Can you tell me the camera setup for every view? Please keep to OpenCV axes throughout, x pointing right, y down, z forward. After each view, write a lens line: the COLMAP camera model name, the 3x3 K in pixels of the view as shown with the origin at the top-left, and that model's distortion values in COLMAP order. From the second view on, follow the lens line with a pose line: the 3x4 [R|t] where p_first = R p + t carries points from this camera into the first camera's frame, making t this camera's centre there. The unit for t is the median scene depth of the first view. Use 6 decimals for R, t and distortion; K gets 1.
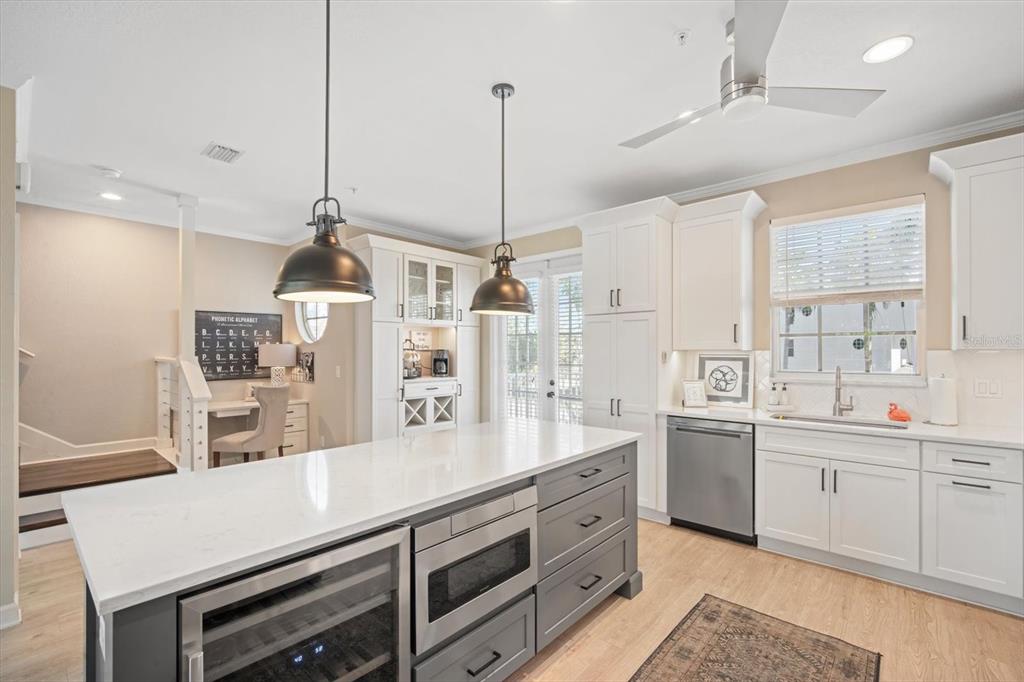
lens RADIAL K [[447.4, 0, 492.6], [0, 447.4, 355.1], [0, 0, 1]] dist [-0.014668, 0.004490]
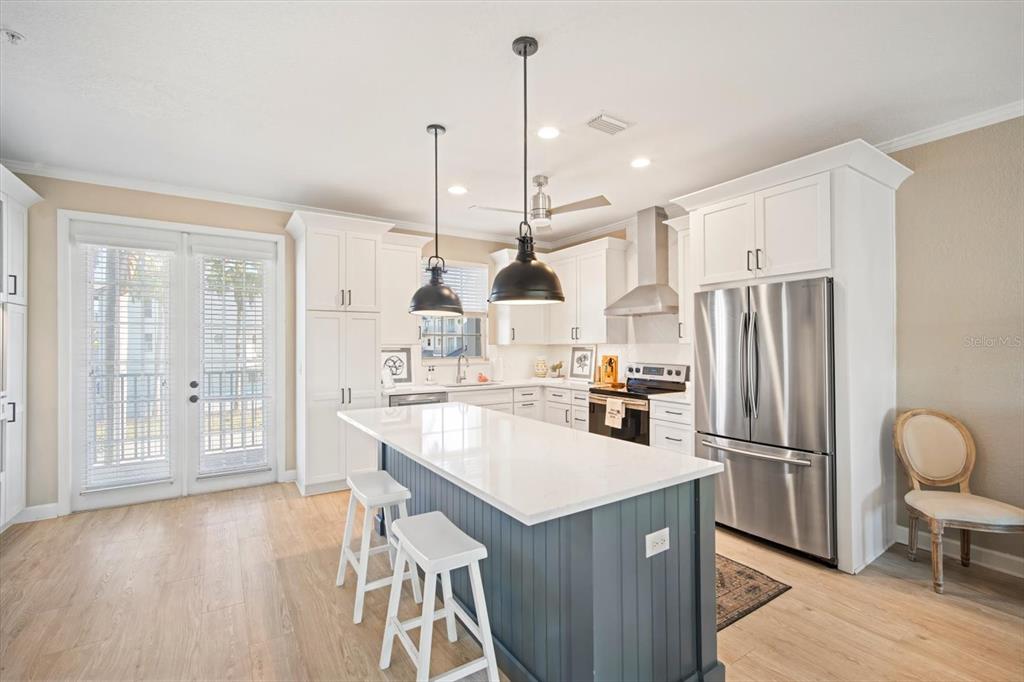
lens RADIAL K [[447.4, 0, 517.4], [0, 447.4, 338.4], [0, 0, 1]] dist [-0.014668, 0.004490]
pose [[0.231910, 0.013307, 0.972646, -0.721918], [0.009408, 0.999829, -0.015922, -0.004138], [-0.972692, 0.012844, 0.231745, 0.334154]]
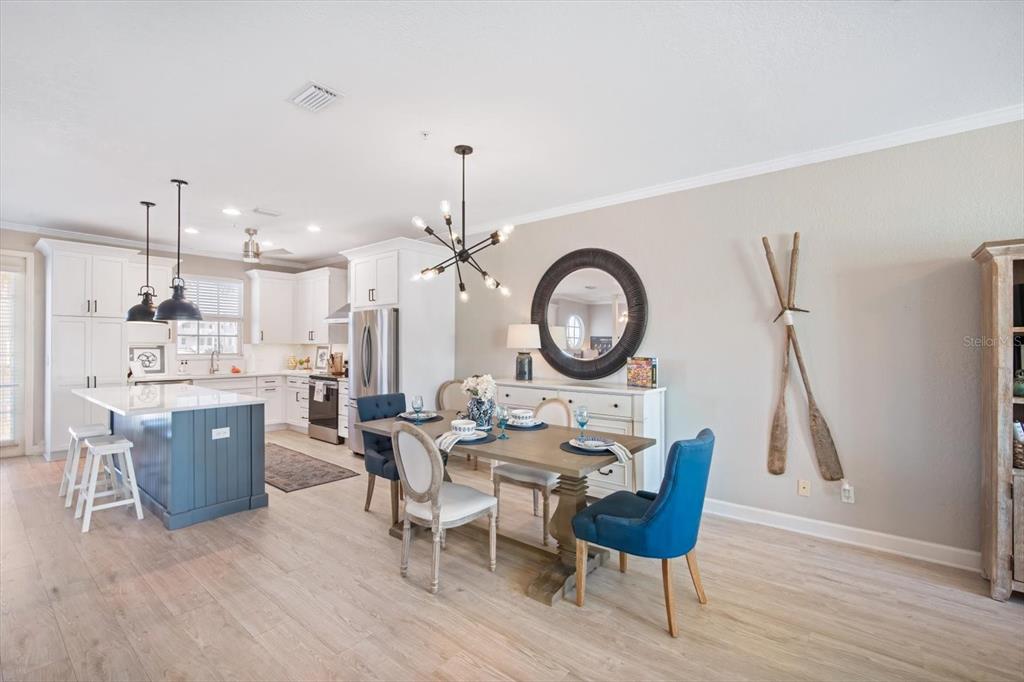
lens RADIAL K [[447.4, 0, 514.8], [0, 447.4, 340.3], [0, 0, 1]] dist [-0.014668, 0.004490]
pose [[-0.069480, 0.011520, 0.997517, -1.272649], [0.002208, 0.999933, -0.011394, 0.001555], [-0.997581, 0.001411, -0.069501, -0.268215]]
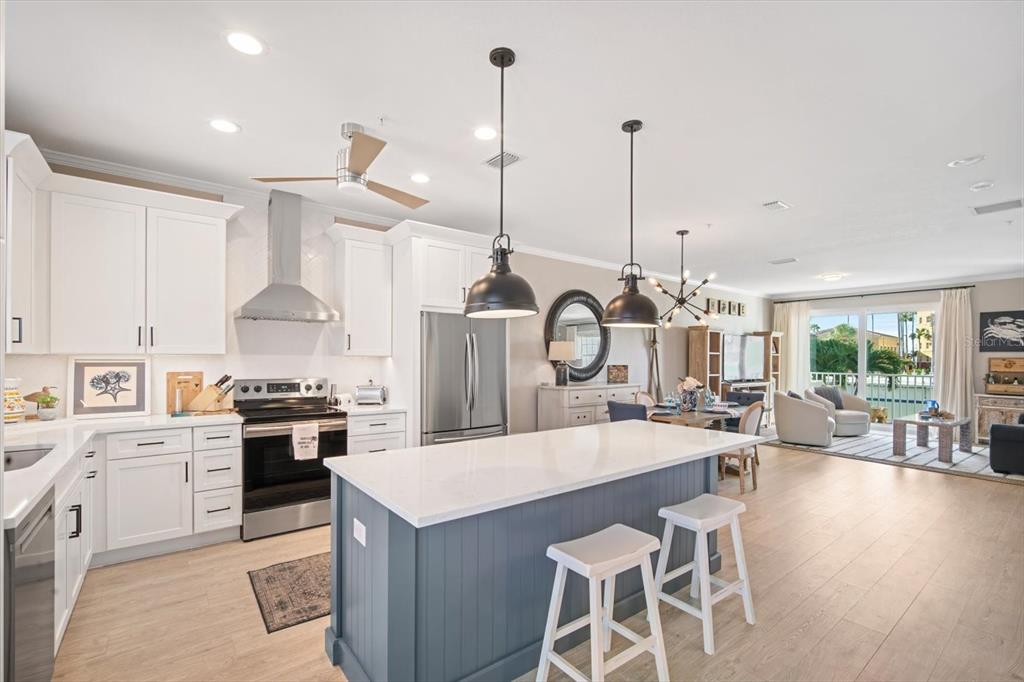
lens RADIAL K [[447.4, 0, 498.6], [0, 447.4, 357.8], [0, 0, 1]] dist [-0.014668, 0.004490]
pose [[-0.985597, -0.006422, 0.168986, -0.066324], [-0.005121, 0.999954, 0.008137, -0.010114], [-0.169031, 0.007154, -0.985585, 1.225818]]
